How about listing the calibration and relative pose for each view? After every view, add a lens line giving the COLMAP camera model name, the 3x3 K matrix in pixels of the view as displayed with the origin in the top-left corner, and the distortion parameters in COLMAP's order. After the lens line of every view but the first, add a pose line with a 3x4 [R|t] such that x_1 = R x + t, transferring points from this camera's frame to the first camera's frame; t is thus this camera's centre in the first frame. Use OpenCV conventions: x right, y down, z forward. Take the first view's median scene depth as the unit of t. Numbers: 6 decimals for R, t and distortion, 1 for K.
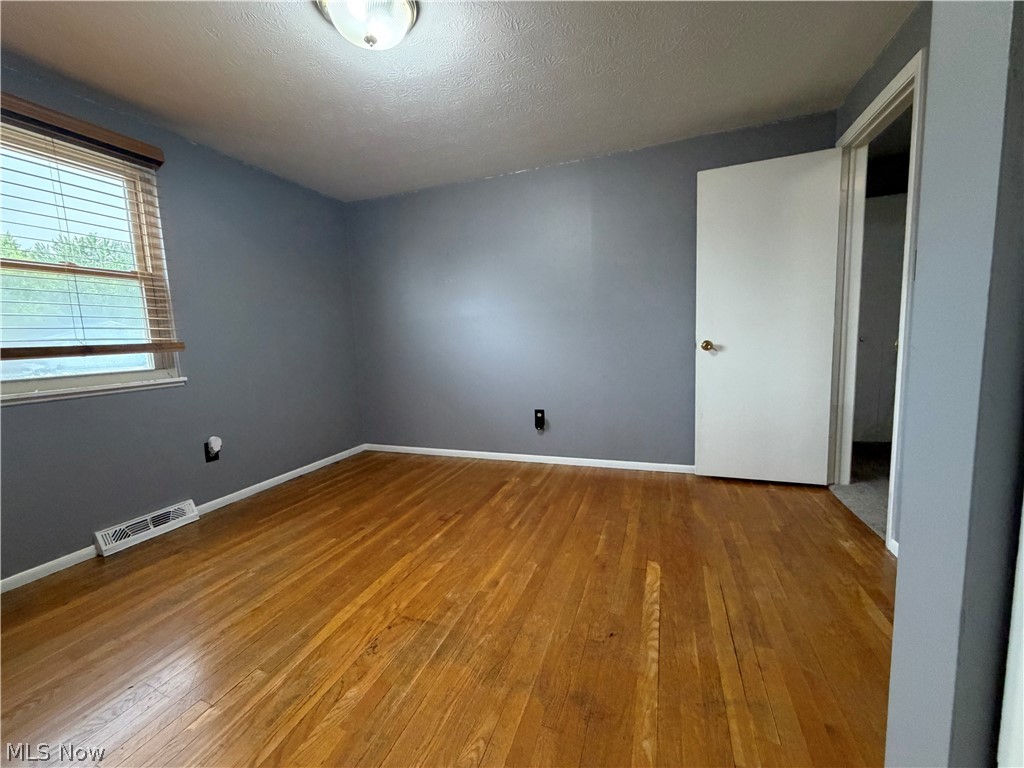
lens RADIAL K [[410.6, 0, 510.4], [0, 410.6, 381.2], [0, 0, 1]] dist [0.010133, -0.000184]
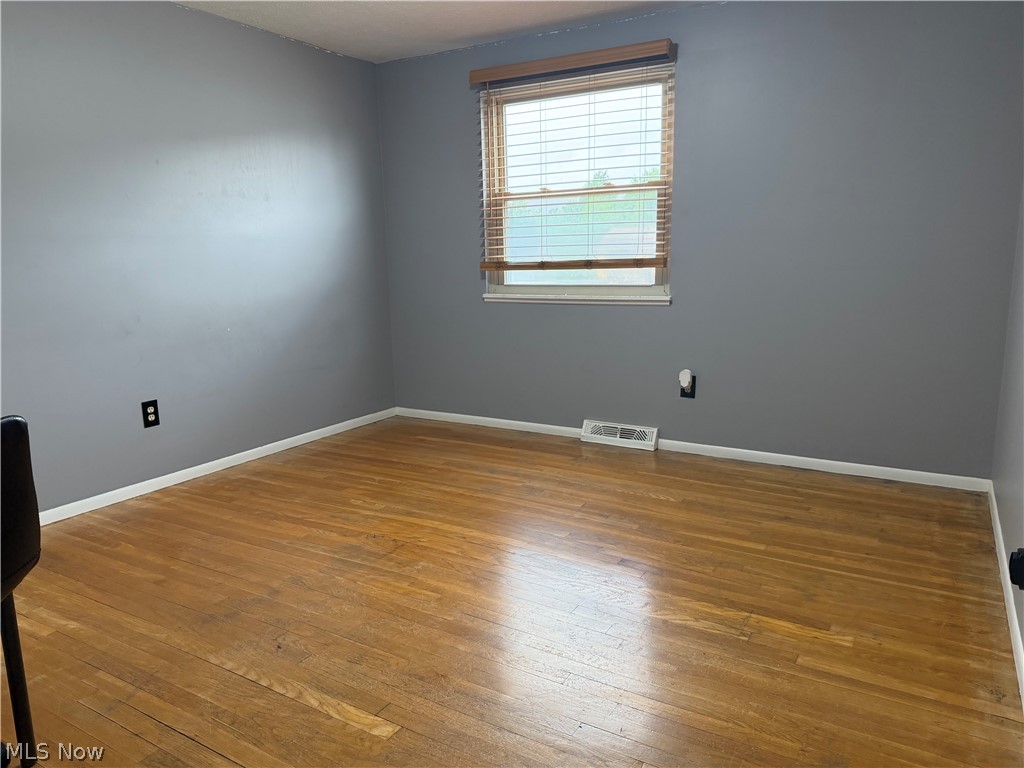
lens RADIAL K [[717.4, 0, 508.6], [0, 717.4, 386.0], [0, 0, 1]] dist [0.003750, -0.024663]
pose [[-0.182624, 0.217247, -0.958881, 0.931279], [-0.085813, 0.968038, 0.235666, -0.180709], [0.979431, 0.125323, -0.158144, 1.046750]]
